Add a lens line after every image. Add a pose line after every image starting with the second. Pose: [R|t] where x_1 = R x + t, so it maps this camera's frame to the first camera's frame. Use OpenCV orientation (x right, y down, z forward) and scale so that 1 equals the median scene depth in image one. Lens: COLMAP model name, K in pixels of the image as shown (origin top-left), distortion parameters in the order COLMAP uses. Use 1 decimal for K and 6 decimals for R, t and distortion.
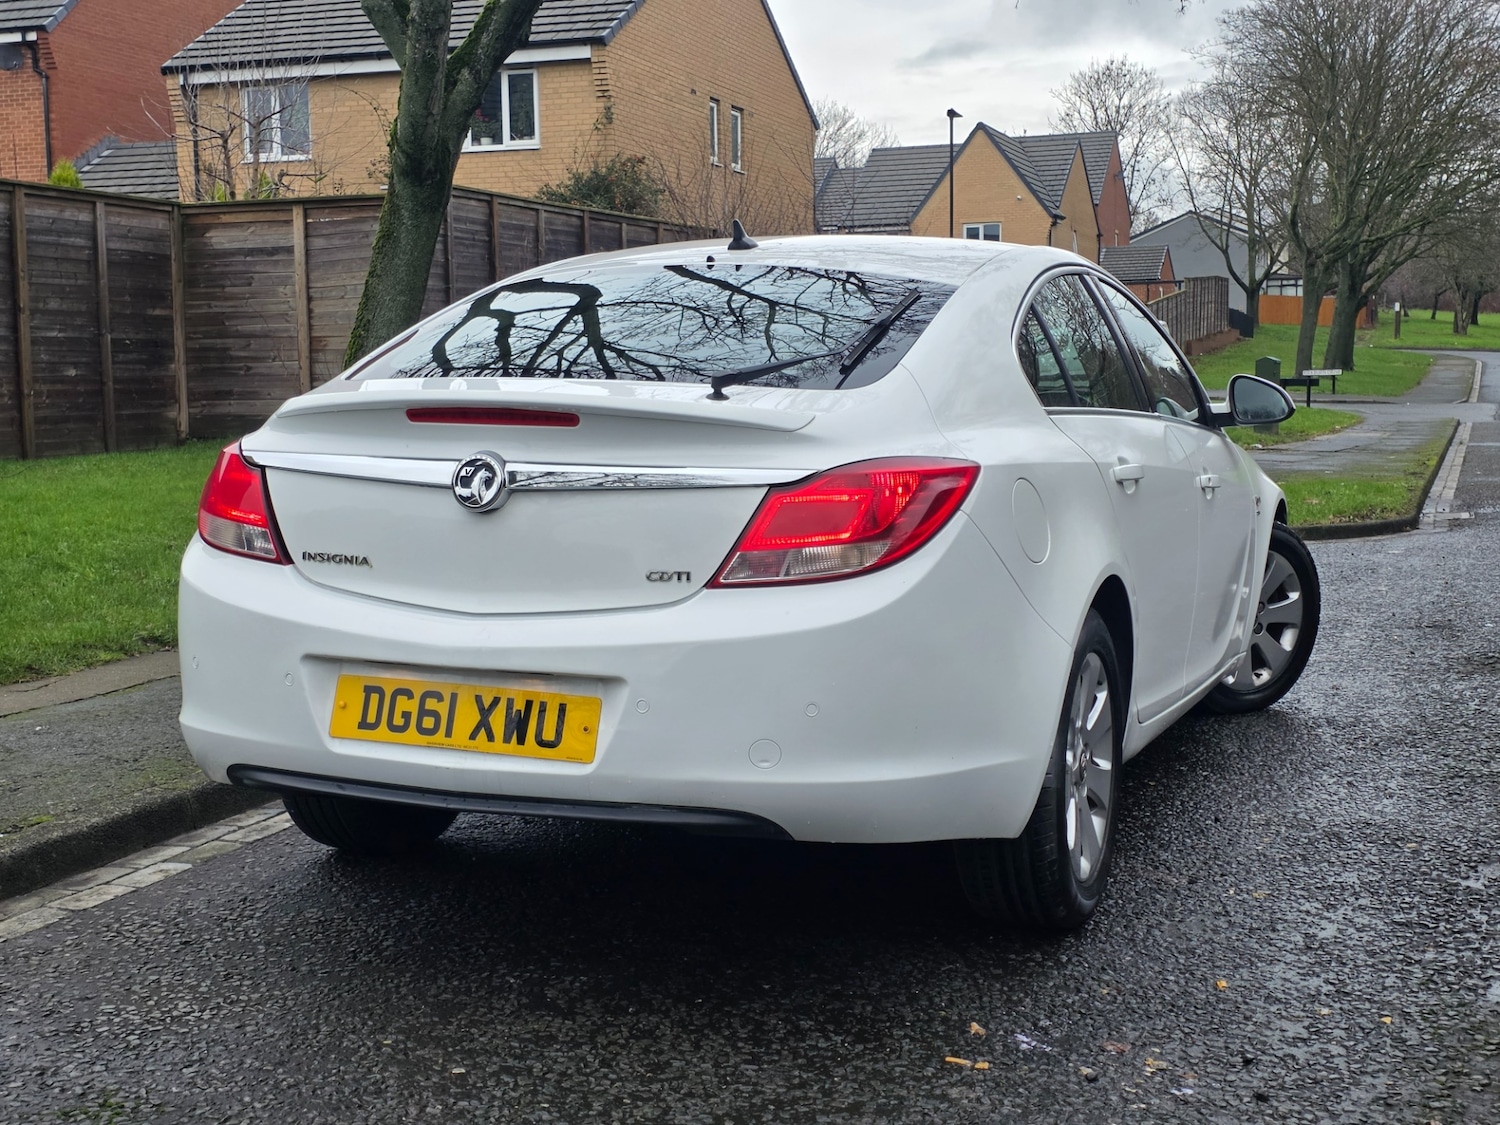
lens RADIAL K [[2000.7, 0, 762.3], [0, 2000.7, 558.1], [0, 0, 1]] dist [0.169207, -0.413417]
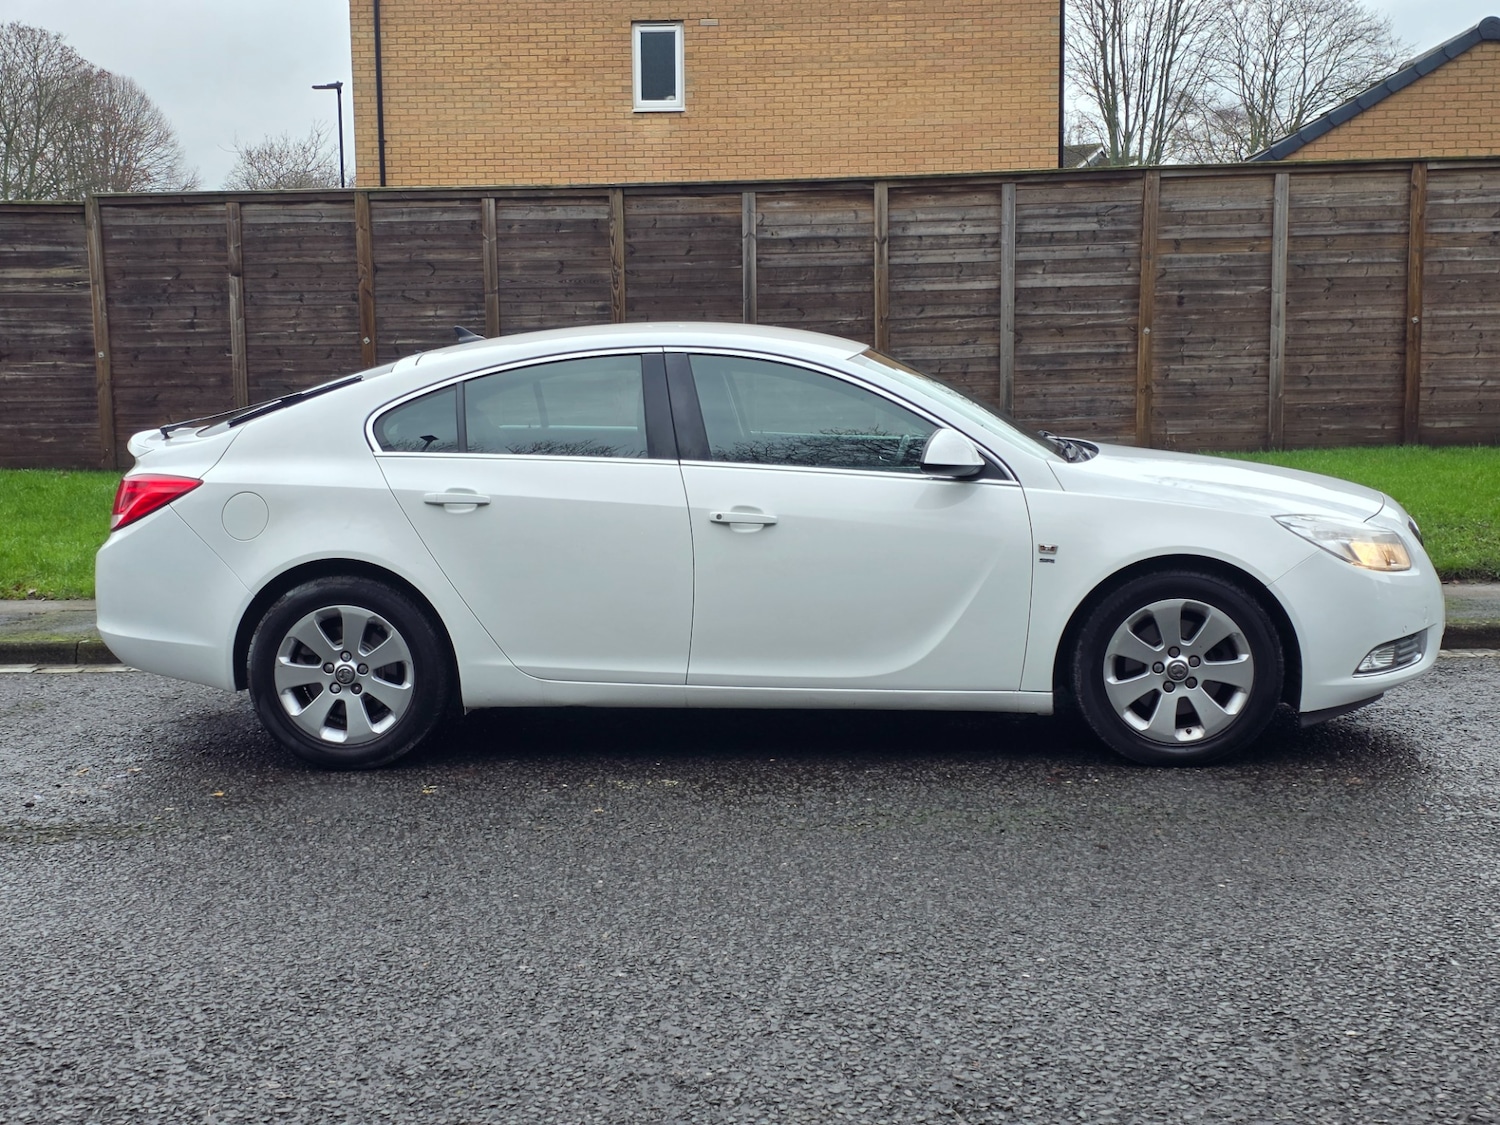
lens RADIAL K [[2006.5, 0, 741.1], [0, 2006.5, 571.0], [0, 0, 1]] dist [0.169986, -0.432361]
pose [[0.312583, 0.113505, -0.943085, 1.803024], [-0.080303, 0.992439, 0.092829, -0.161159], [0.946490, 0.046716, 0.319334, 0.855361]]
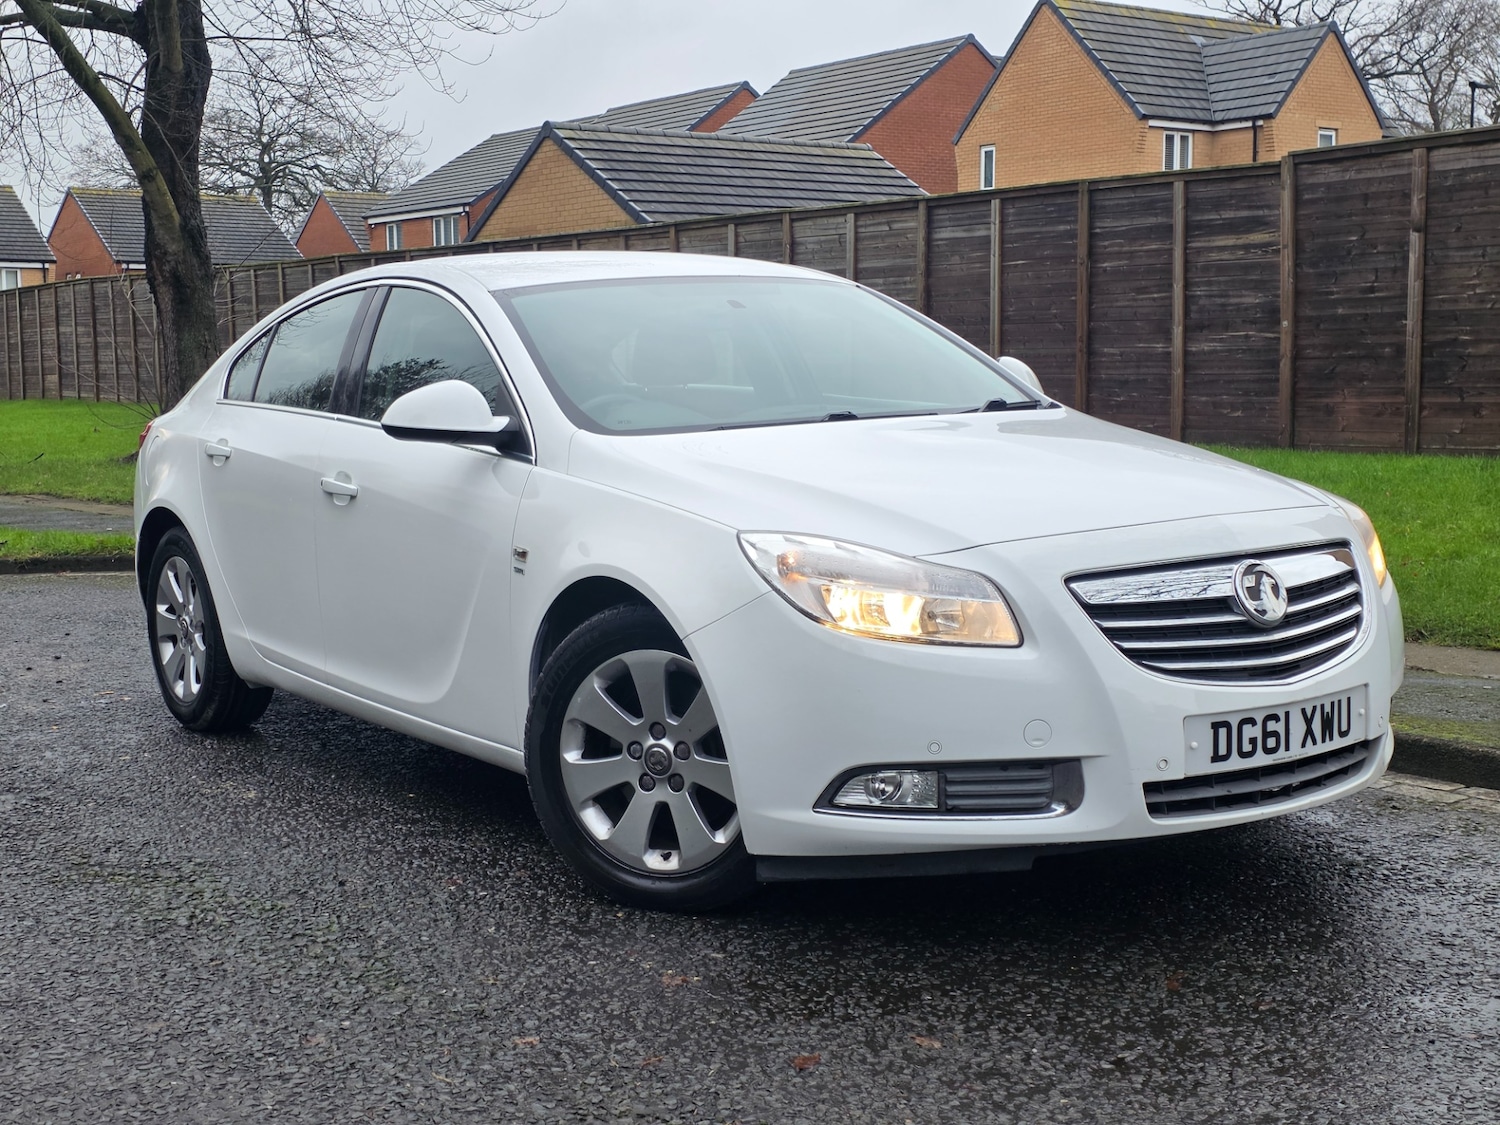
lens RADIAL K [[2001.8, 0, 722.8], [0, 2001.8, 563.1], [0, 0, 1]] dist [0.180552, -0.484834]
pose [[-0.564068, 0.103569, -0.819208, 1.241402], [-0.058843, 0.984539, 0.164988, -0.237503], [0.823629, 0.141268, -0.549252, 2.275575]]
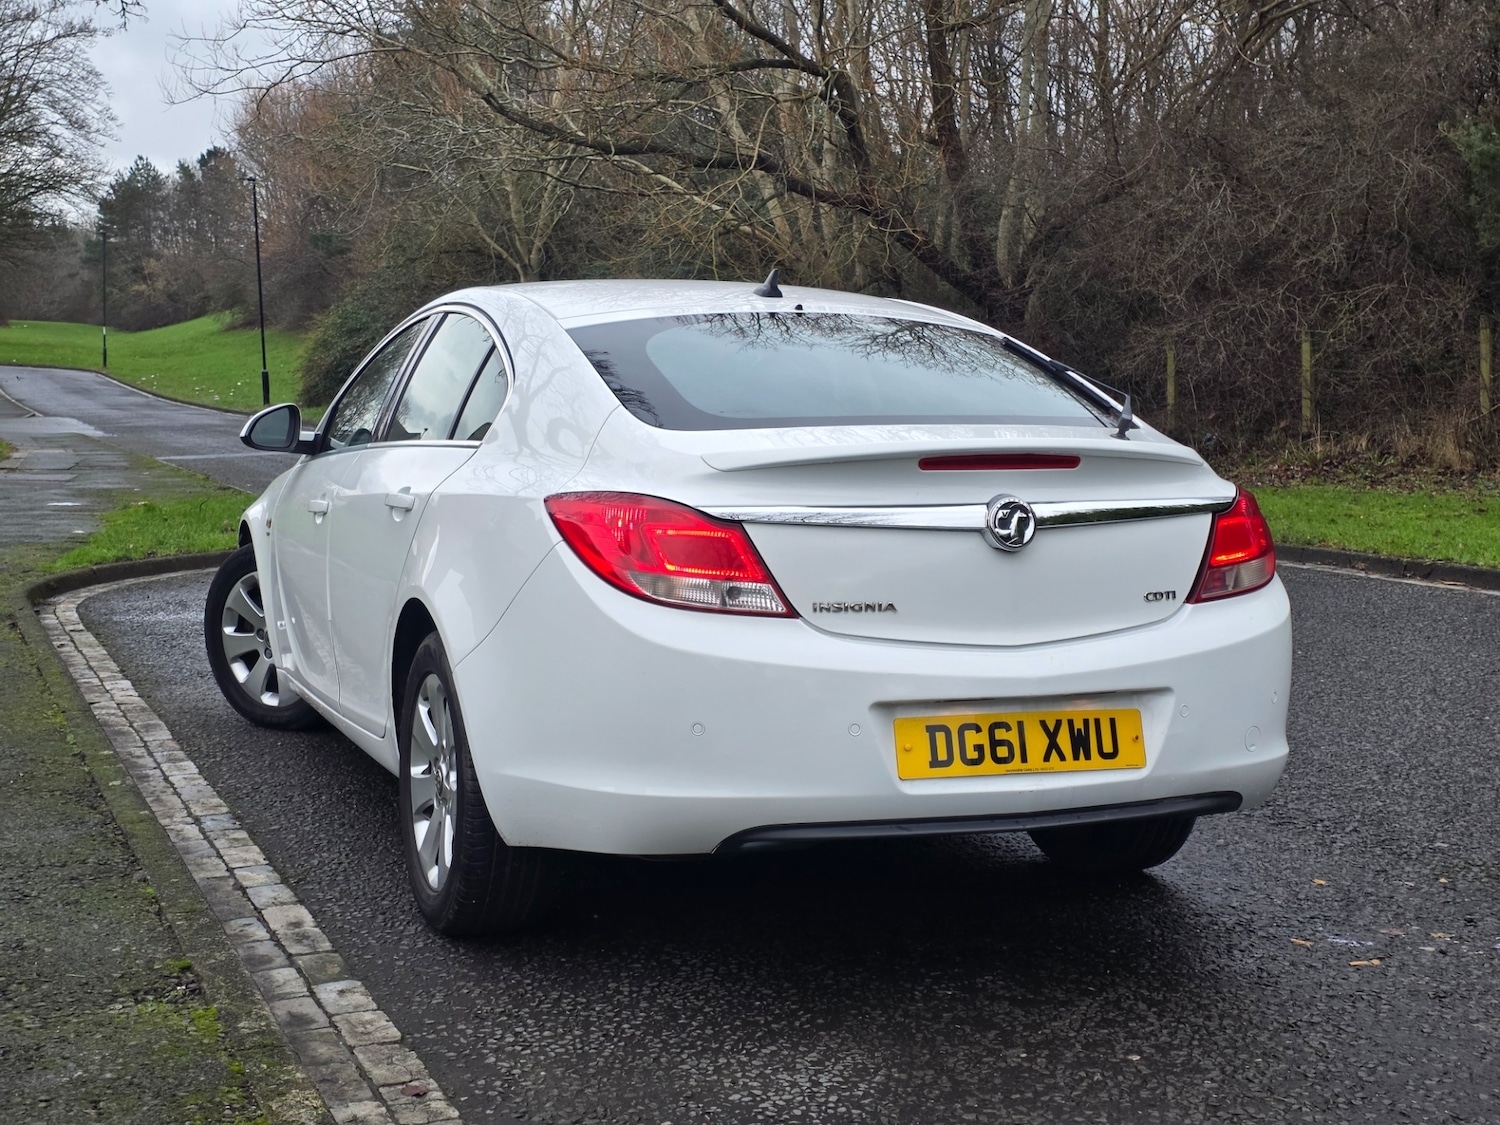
lens RADIAL K [[1999.4, 0, 744.1], [0, 1999.4, 561.2], [0, 0, 1]] dist [0.178401, -0.494275]
pose [[0.737375, -0.063721, 0.672471, -0.848453], [0.066322, 0.997560, 0.021803, -0.044402], [-0.672220, 0.028523, 0.739802, 0.264499]]
